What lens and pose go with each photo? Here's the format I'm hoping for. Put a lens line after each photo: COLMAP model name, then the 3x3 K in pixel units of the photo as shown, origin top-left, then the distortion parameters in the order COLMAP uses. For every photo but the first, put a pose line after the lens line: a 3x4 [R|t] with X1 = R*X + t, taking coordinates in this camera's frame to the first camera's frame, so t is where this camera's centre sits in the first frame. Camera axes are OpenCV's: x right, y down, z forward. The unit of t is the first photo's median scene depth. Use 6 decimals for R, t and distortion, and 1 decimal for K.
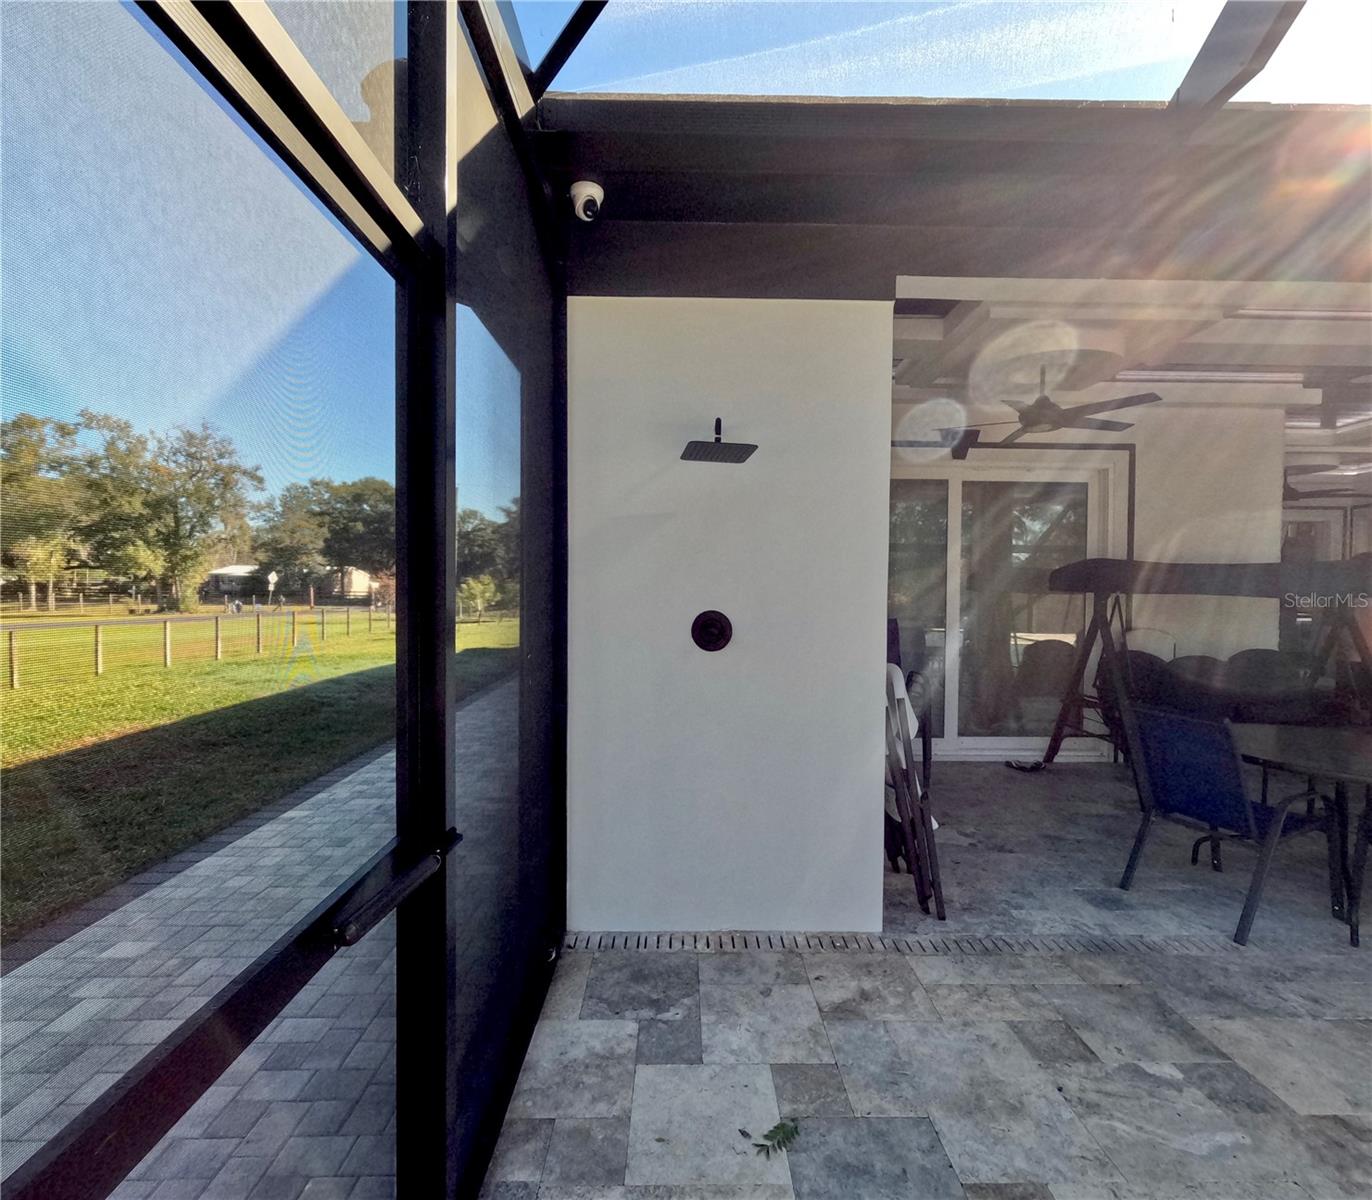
lens RADIAL K [[653.6, 0, 686.0], [0, 653.6, 600.0], [0, 0, 1]] dist [-0.001008, 0.001048]
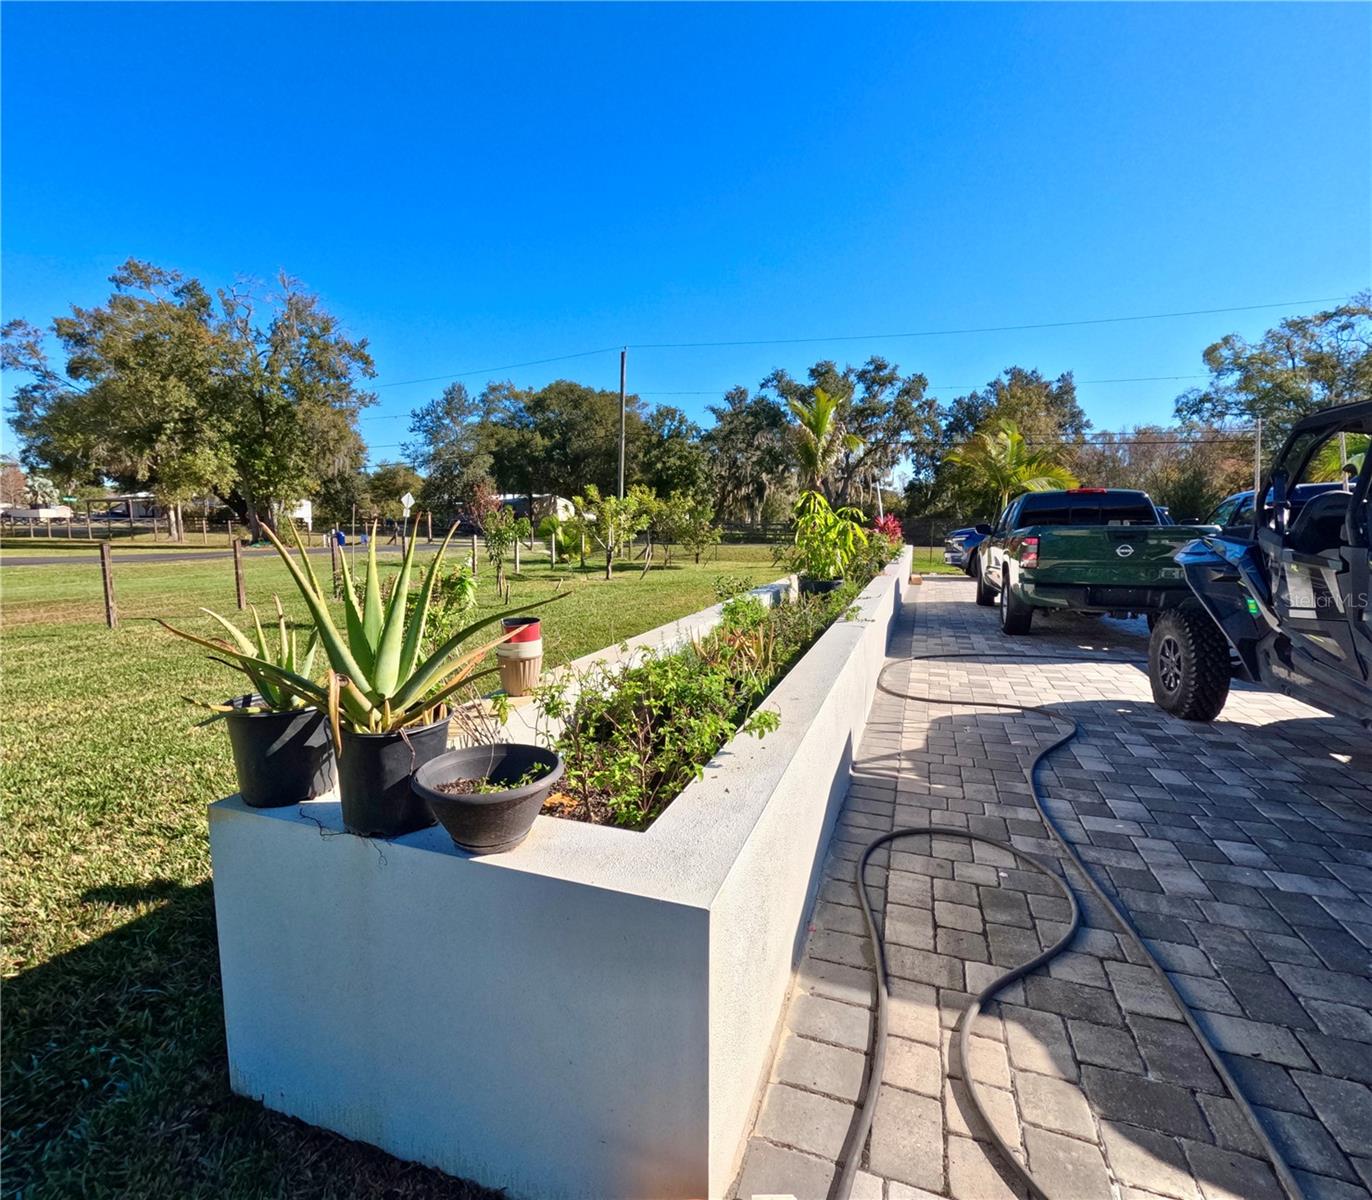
lens RADIAL K [[653.6, 0, 686.0], [0, 653.6, 600.0], [0, 0, 1]] dist [-0.001008, 0.001048]
pose [[0.936373, 0.030154, -0.349709, -0.057319], [0.005261, 0.994986, 0.099880, 0.010484], [0.350967, -0.095365, 0.931519, 0.420296]]
